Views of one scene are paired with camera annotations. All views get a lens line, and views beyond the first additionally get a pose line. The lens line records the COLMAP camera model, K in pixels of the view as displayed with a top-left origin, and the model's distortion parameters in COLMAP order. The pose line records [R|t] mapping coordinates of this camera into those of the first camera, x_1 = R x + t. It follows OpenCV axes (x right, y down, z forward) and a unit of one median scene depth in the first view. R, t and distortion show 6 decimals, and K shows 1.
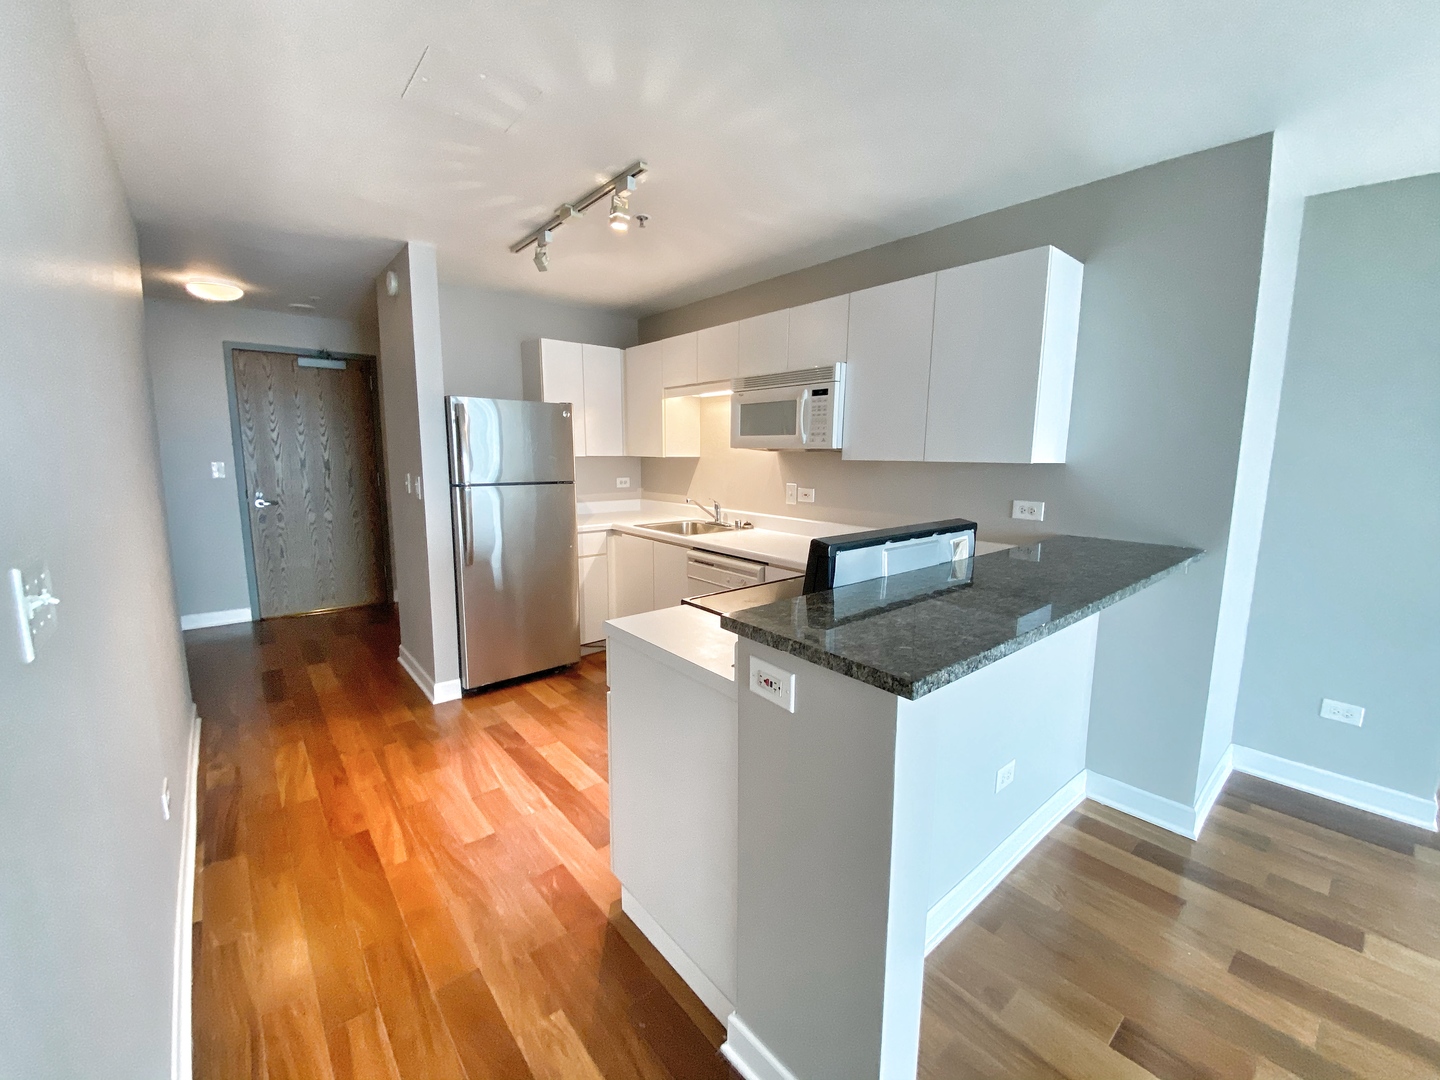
lens RADIAL K [[584.4, 0, 718.8], [0, 584.4, 526.4], [0, 0, 1]] dist [0.010704, -0.014412]
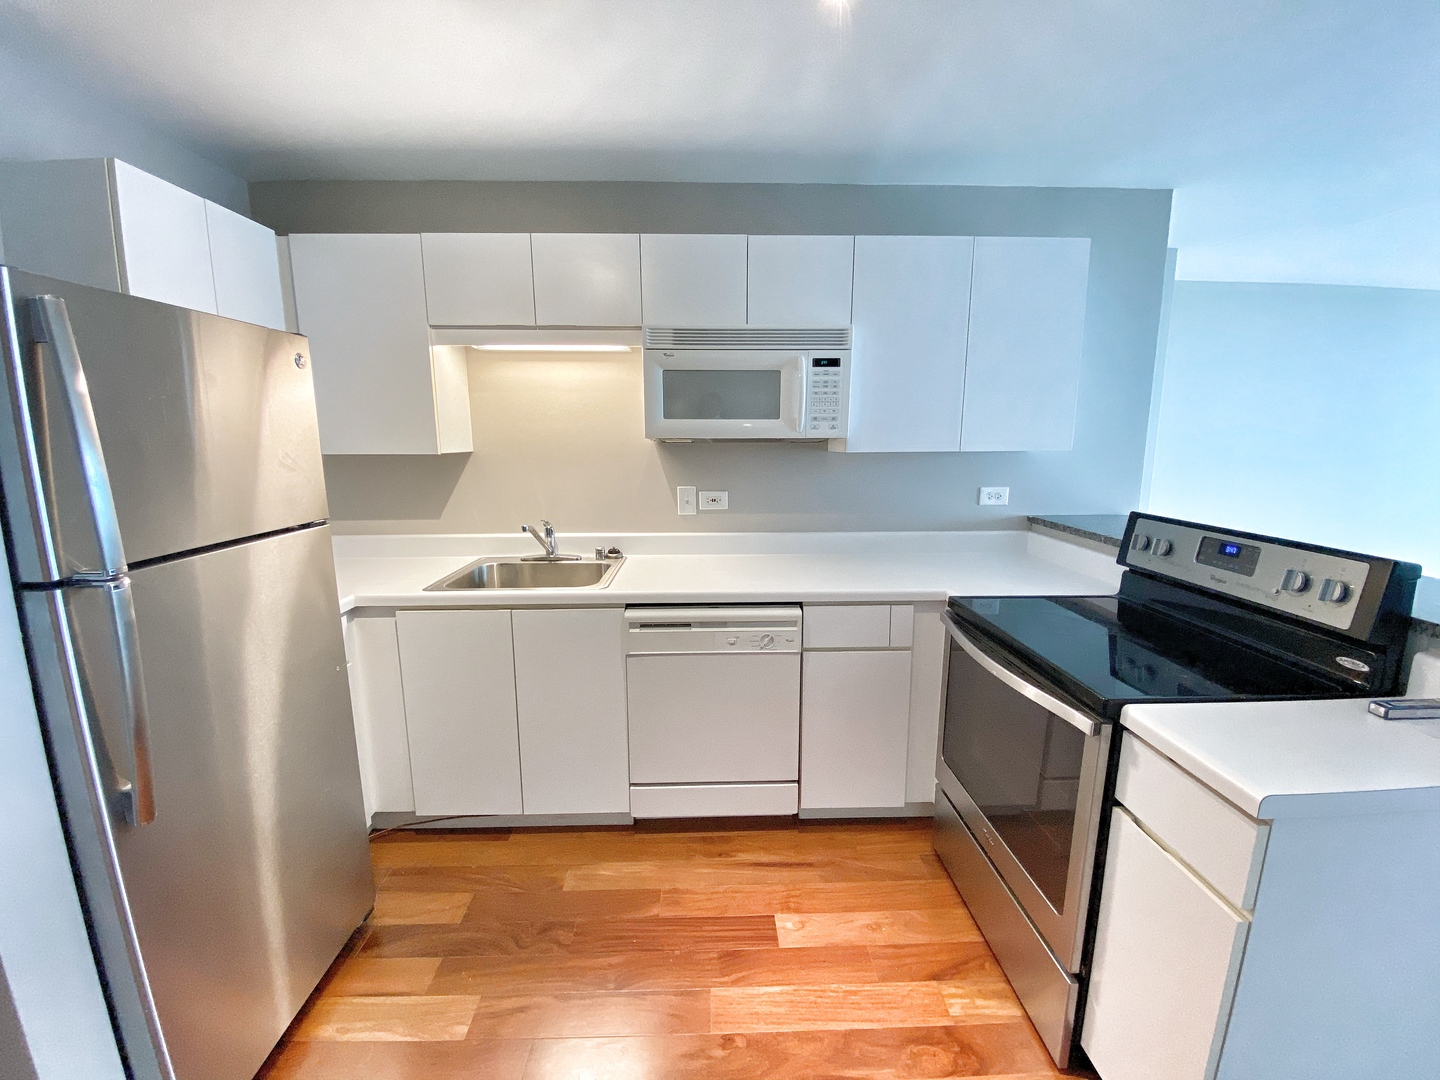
lens RADIAL K [[584.4, 0, 712.7], [0, 584.4, 531.8], [0, 0, 1]] dist [0.010704, -0.014412]
pose [[0.625768, -0.138270, 0.767656, -0.502317], [0.106739, 0.990084, 0.091324, -0.095961], [-0.772671, 0.024791, 0.634322, 0.623231]]
